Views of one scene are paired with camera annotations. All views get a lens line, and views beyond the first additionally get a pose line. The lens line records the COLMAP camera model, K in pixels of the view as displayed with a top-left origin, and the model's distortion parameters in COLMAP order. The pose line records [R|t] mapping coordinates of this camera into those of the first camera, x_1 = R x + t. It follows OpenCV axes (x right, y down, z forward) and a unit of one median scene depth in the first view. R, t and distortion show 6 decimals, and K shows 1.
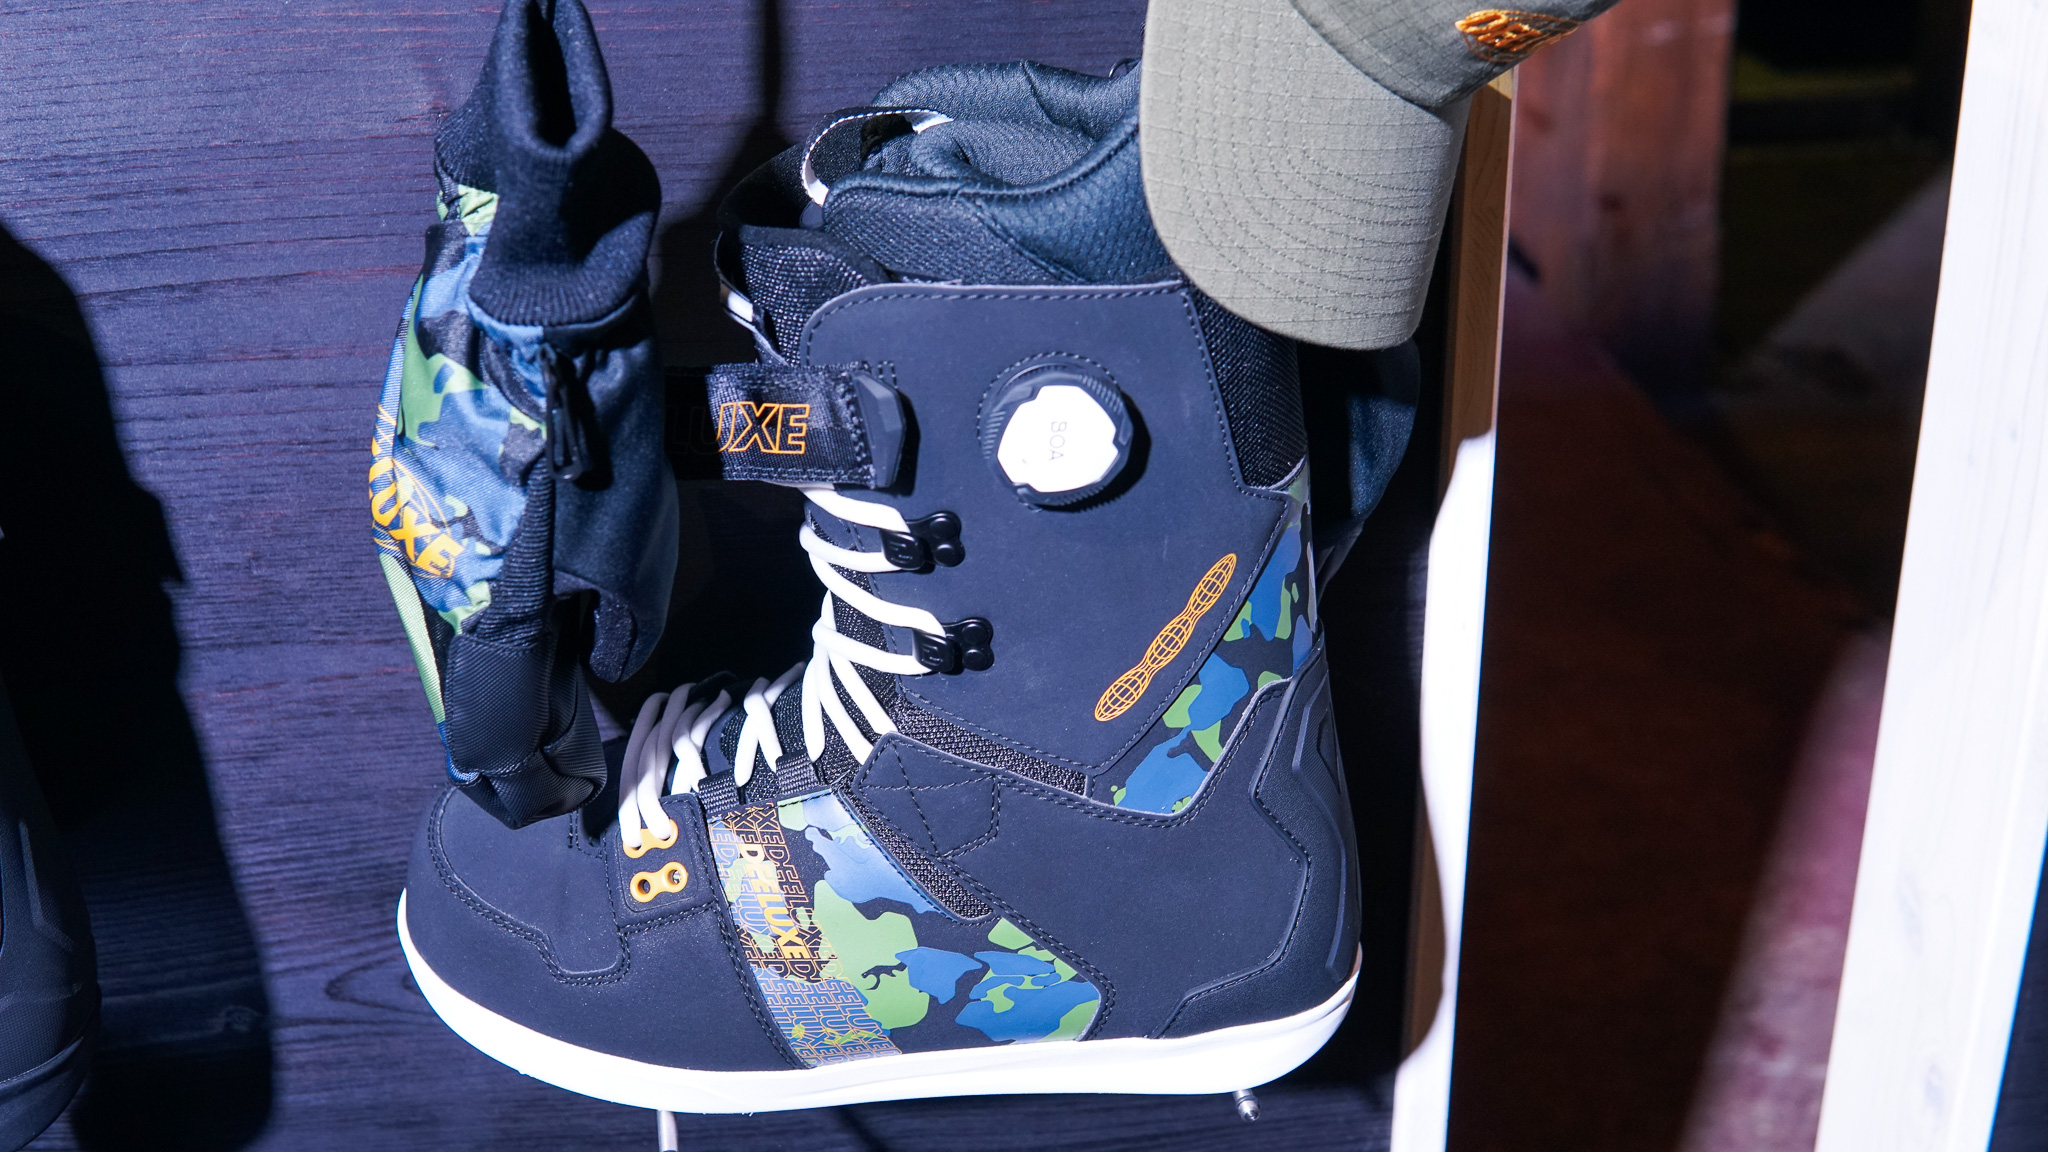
lens RADIAL K [[2842.8, 0, 1024.0], [0, 2842.8, 576.0], [0, 0, 1]] dist [-0.153162, -0.042557]
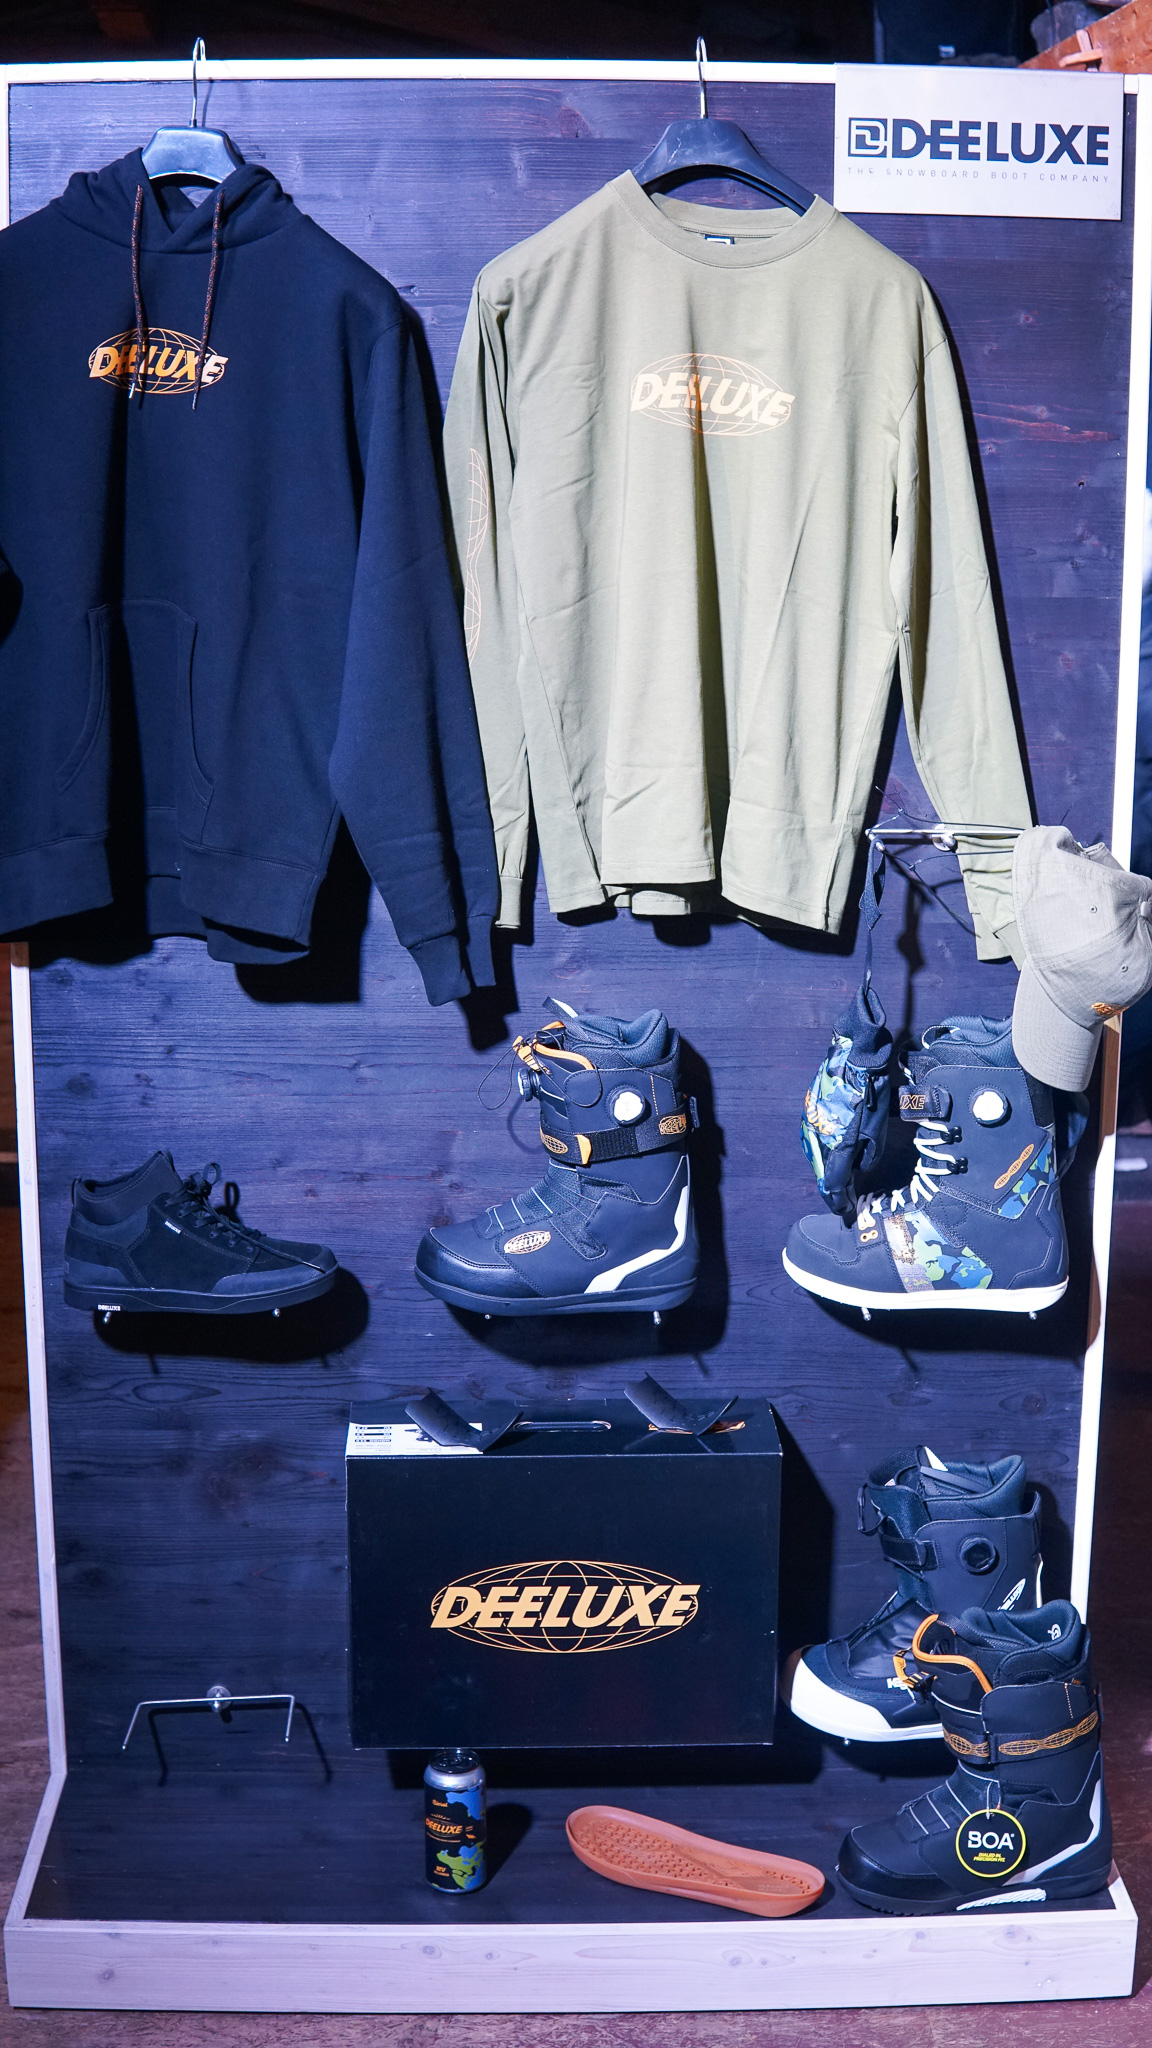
lens RADIAL K [[2842.8, 0, 576.0], [0, 2842.8, 1024.0], [0, 0, 1]] dist [-0.153162, -0.042557]
pose [[0.993120, 0.040568, -0.109850, -0.118276], [-0.062652, 0.976596, -0.205753, 0.626970], [0.098932, 0.211219, 0.972419, -2.659422]]
